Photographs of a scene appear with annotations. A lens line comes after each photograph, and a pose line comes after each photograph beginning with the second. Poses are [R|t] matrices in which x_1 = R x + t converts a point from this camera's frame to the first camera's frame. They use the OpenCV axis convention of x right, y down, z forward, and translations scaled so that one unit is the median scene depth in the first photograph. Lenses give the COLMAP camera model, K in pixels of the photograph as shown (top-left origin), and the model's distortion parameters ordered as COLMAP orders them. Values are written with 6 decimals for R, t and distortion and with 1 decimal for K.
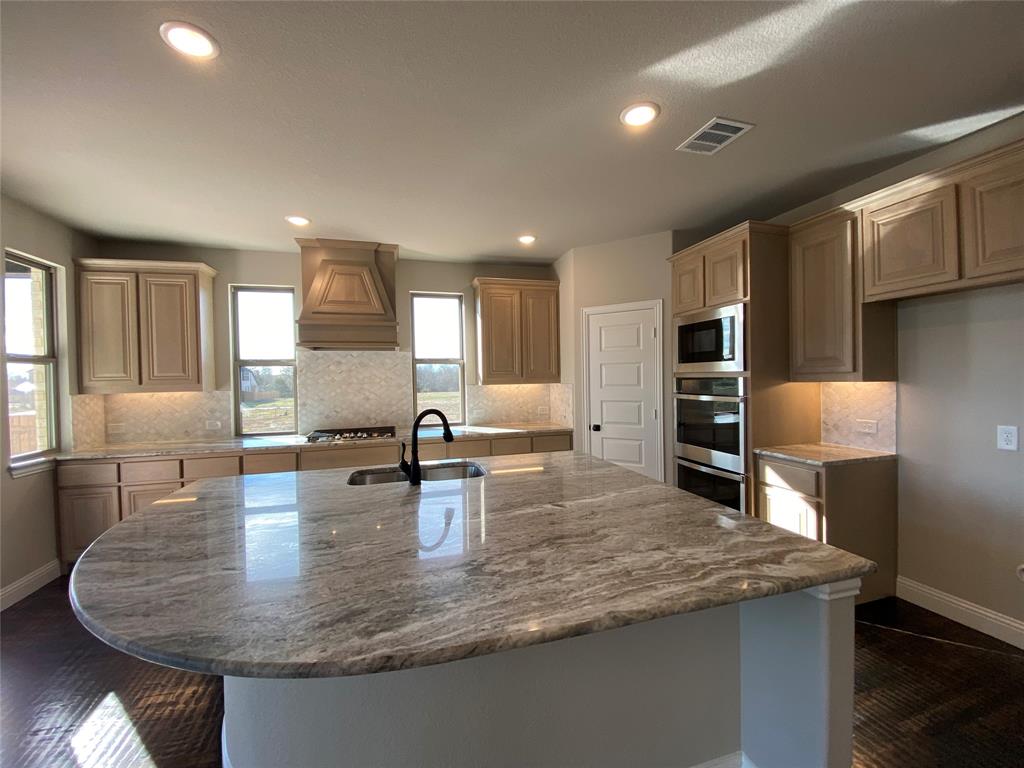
lens RADIAL K [[413.8, 0, 529.1], [0, 413.8, 382.9], [0, 0, 1]] dist [0.021893, -0.024106]
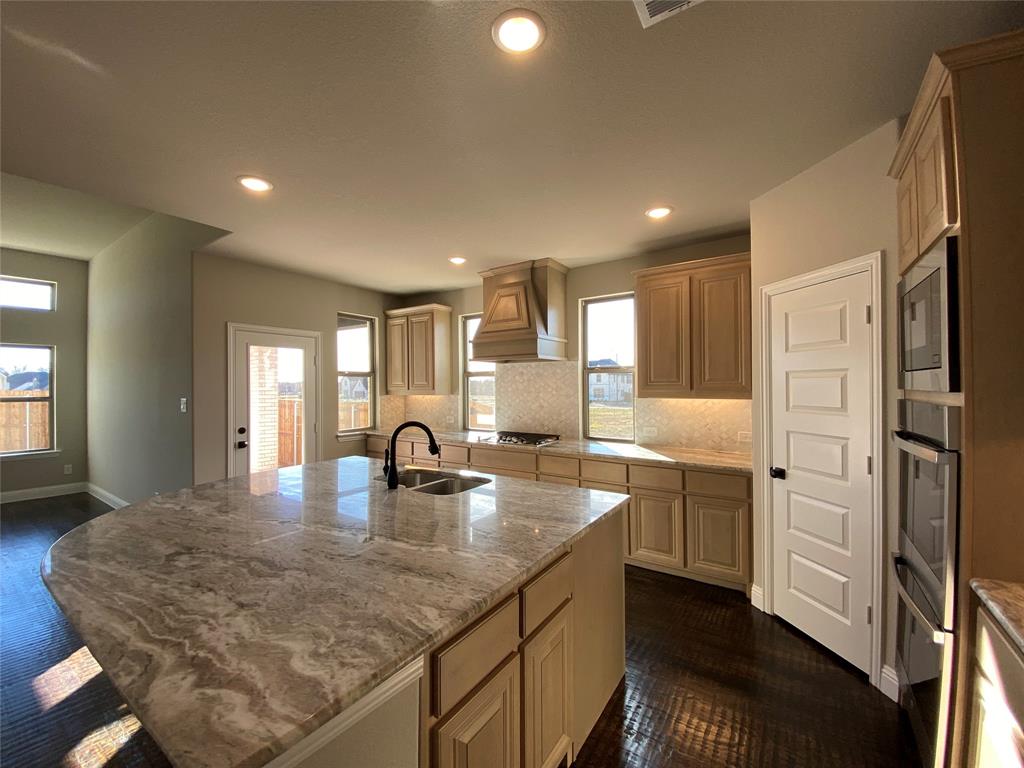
lens RADIAL K [[421.8, 0, 503.3], [0, 421.8, 379.9], [0, 0, 1]] dist [0.031429, -0.025998]
pose [[0.619670, 0.005814, -0.784841, 0.428918], [-0.015581, 0.999867, -0.004895, -0.025732], [0.784707, 0.015262, 0.619678, 0.275430]]
